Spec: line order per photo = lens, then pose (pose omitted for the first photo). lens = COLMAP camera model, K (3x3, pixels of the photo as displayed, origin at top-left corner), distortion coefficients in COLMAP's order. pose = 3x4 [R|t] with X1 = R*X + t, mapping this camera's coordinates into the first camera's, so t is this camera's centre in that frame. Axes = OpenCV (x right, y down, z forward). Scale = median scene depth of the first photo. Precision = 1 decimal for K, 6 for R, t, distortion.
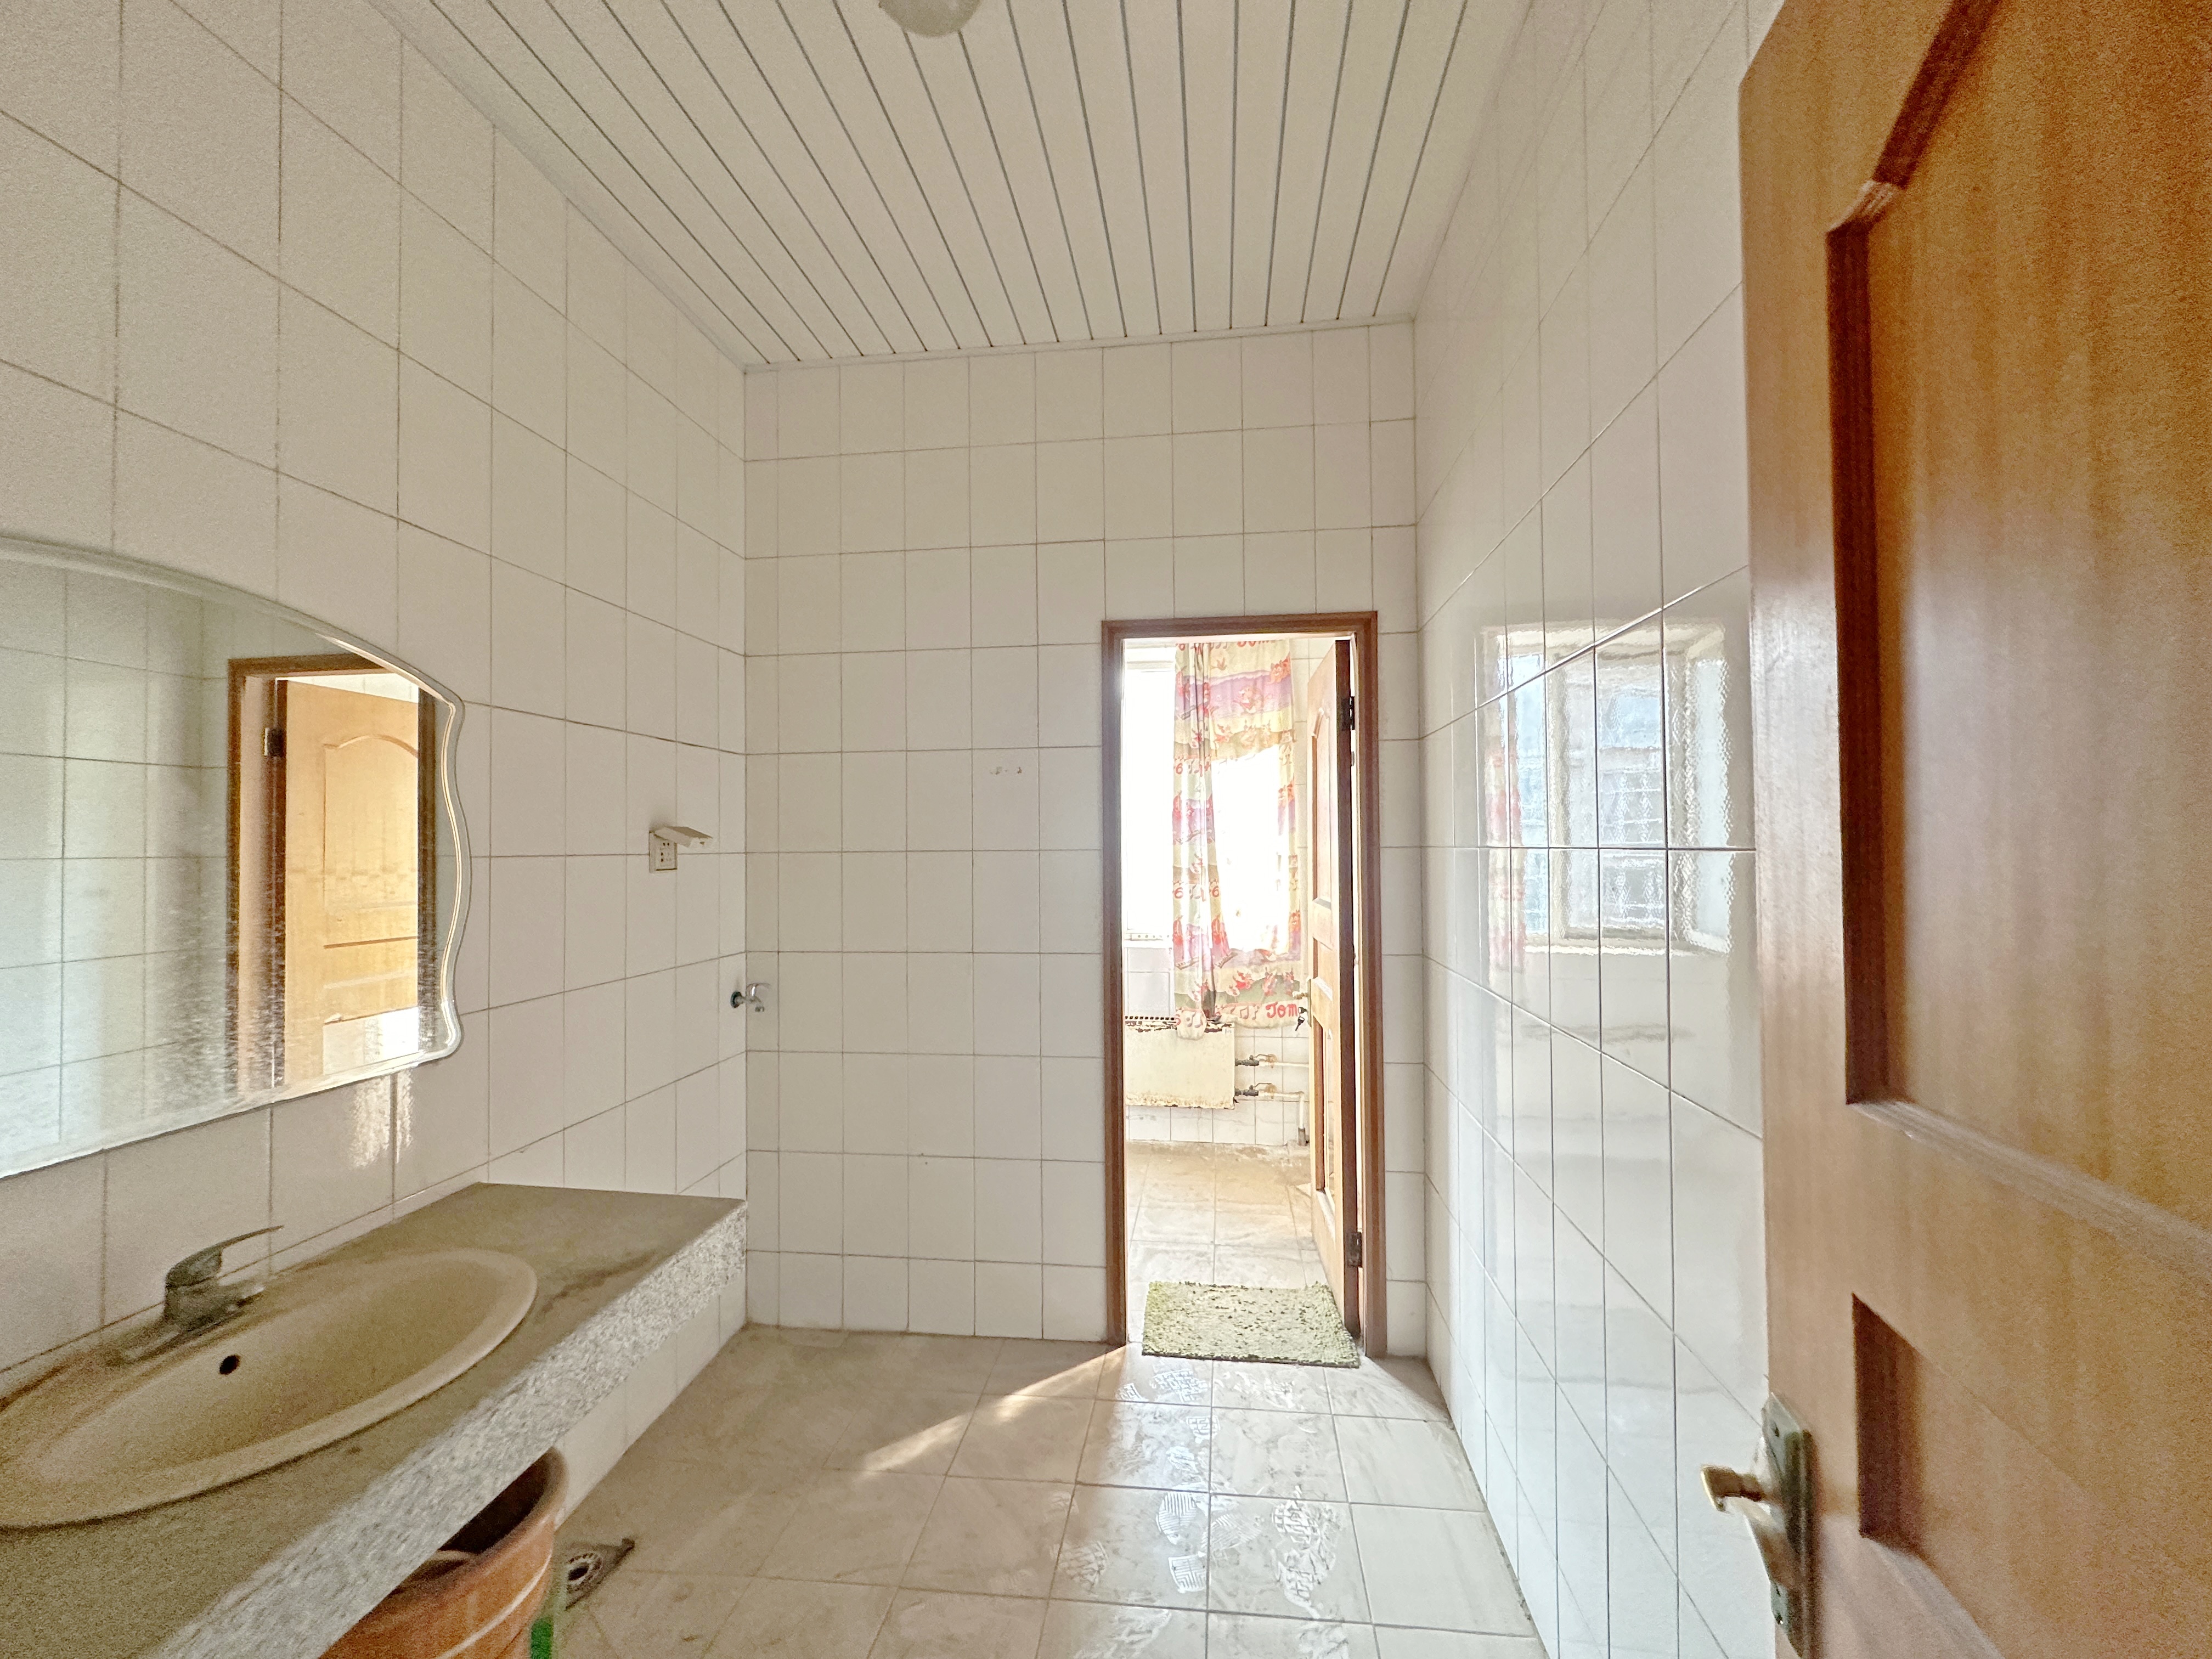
lens RADIAL K [[888.9, 0, 1108.9], [0, 888.9, 832.7], [0, 0, 1]] dist [-0.002870, 0.000025]
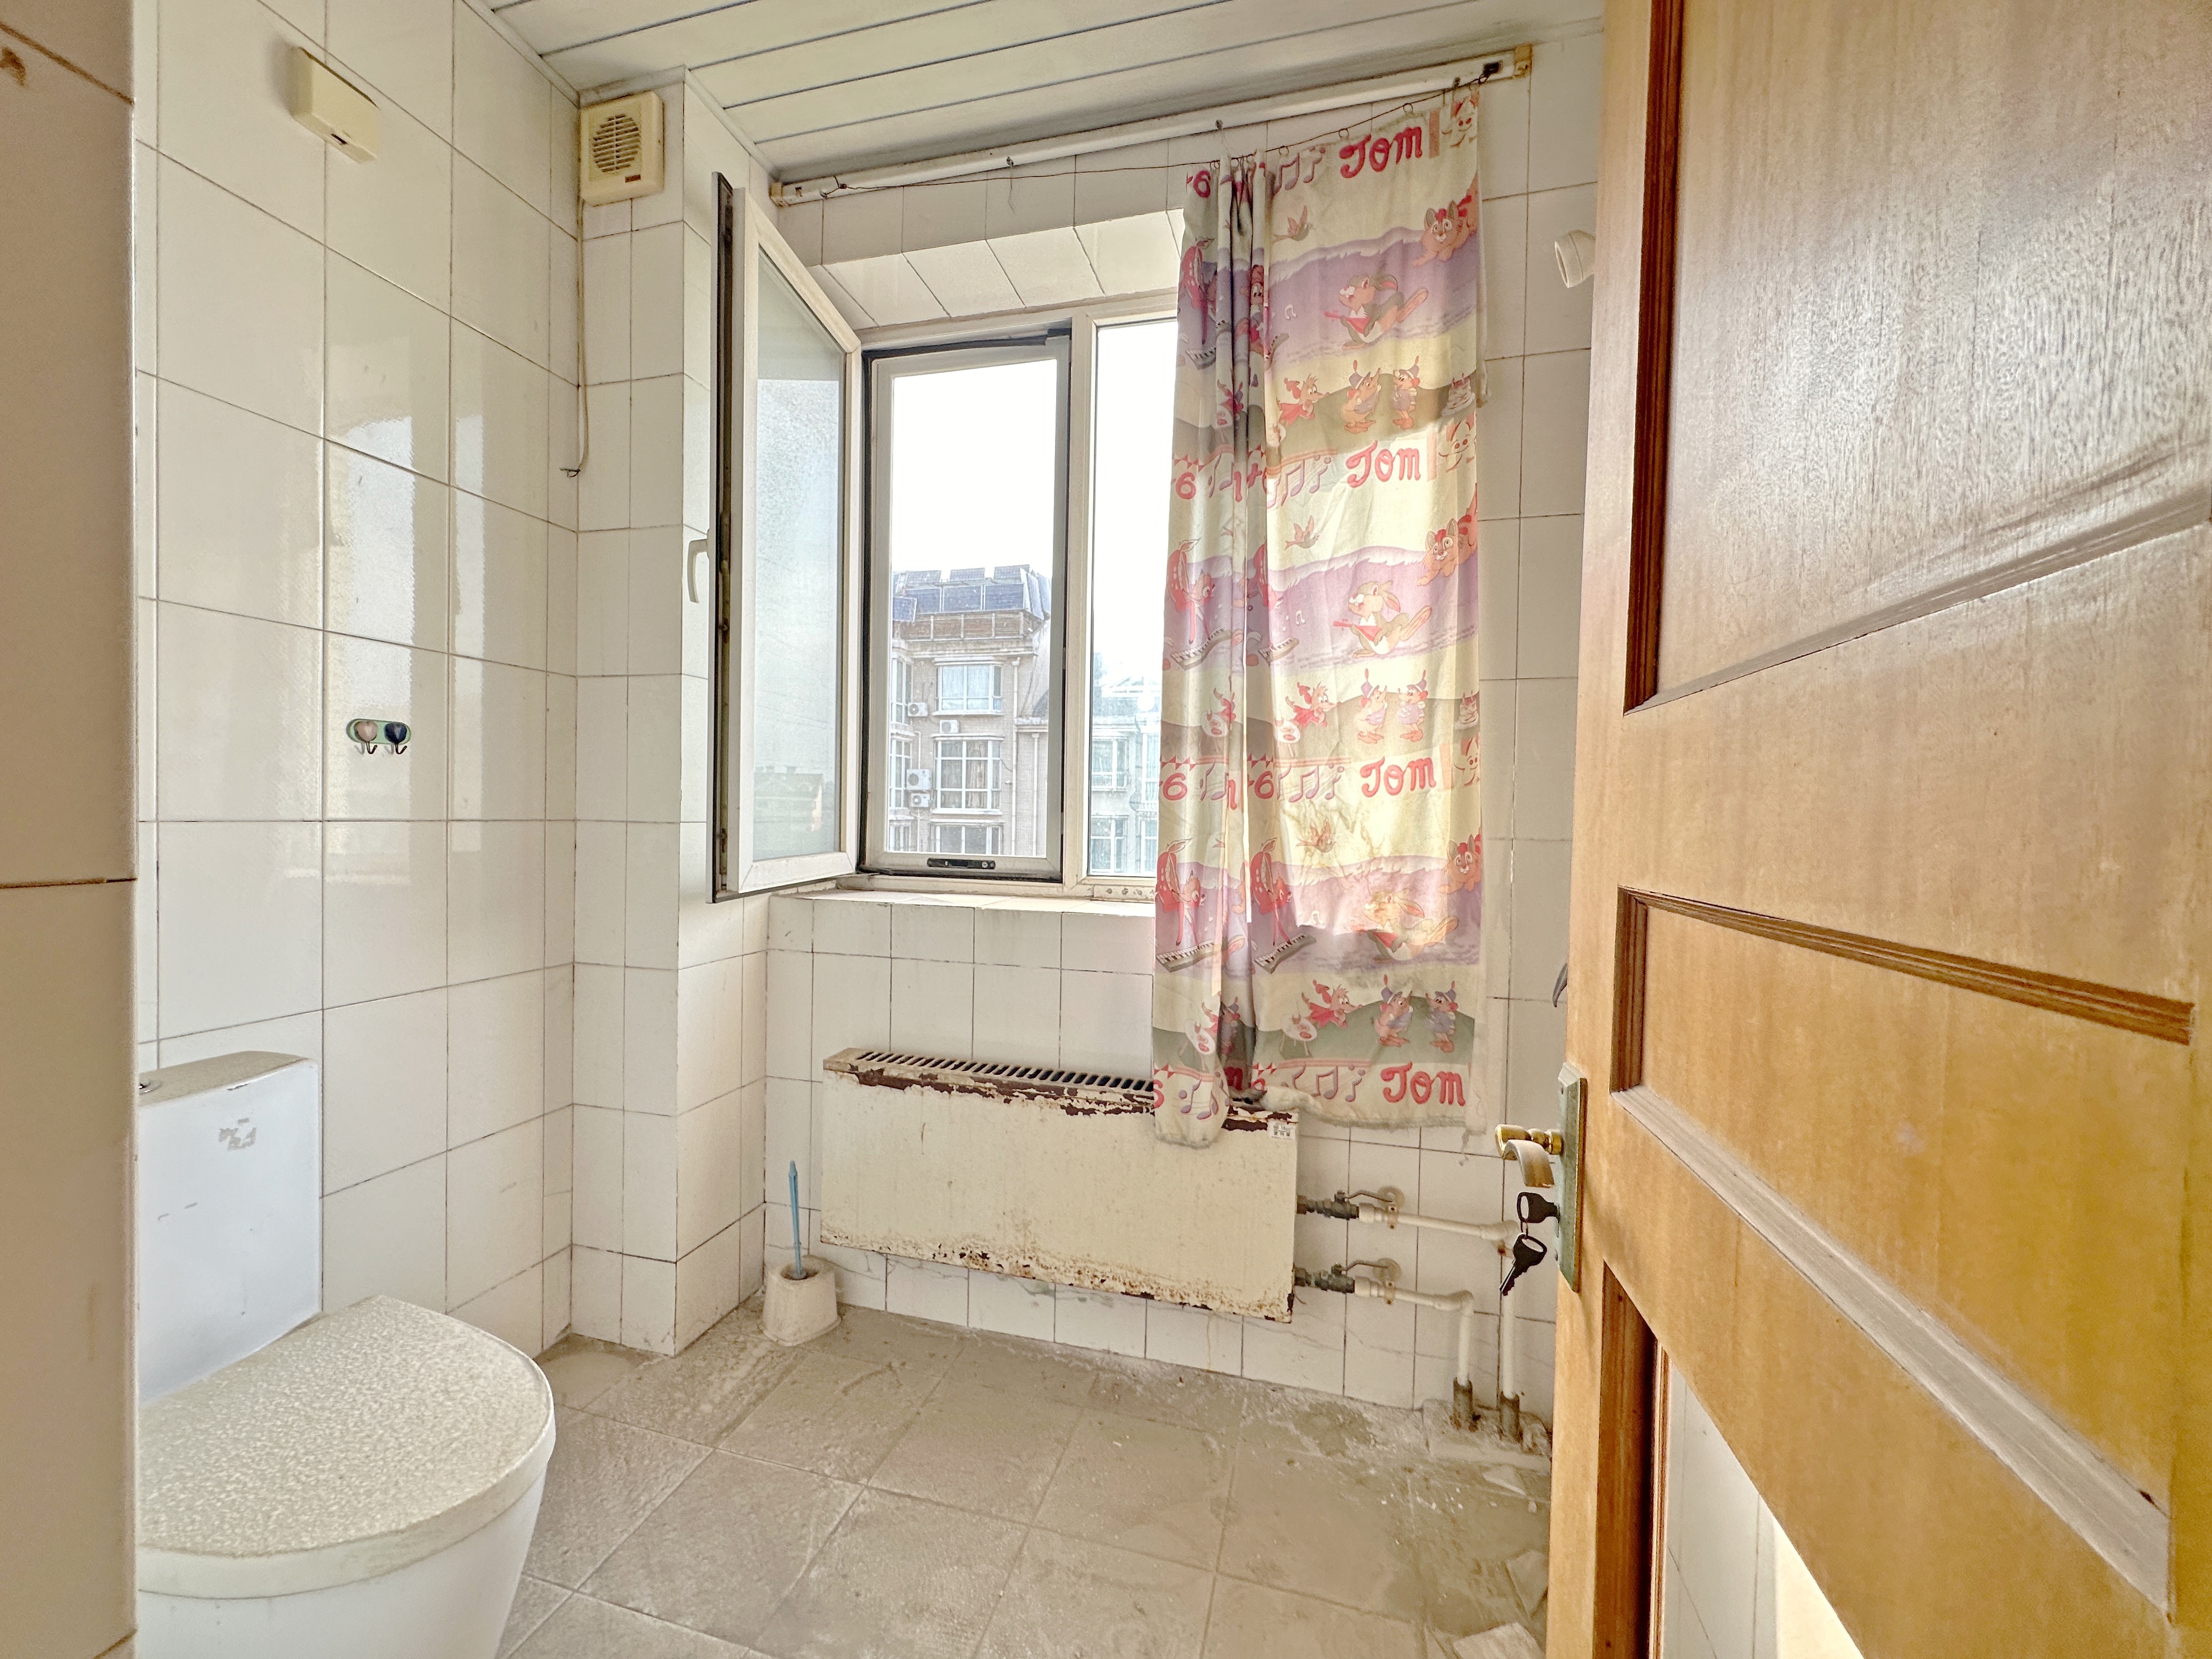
lens RADIAL K [[888.9, 0, 1105.7], [0, 888.9, 829.8], [0, 0, 1]] dist [-0.002870, 0.000025]
pose [[0.989934, 0.030491, -0.138205, 0.104870], [-0.026230, 0.999126, 0.032548, 0.075355], [0.139077, -0.028596, 0.989869, 0.585304]]
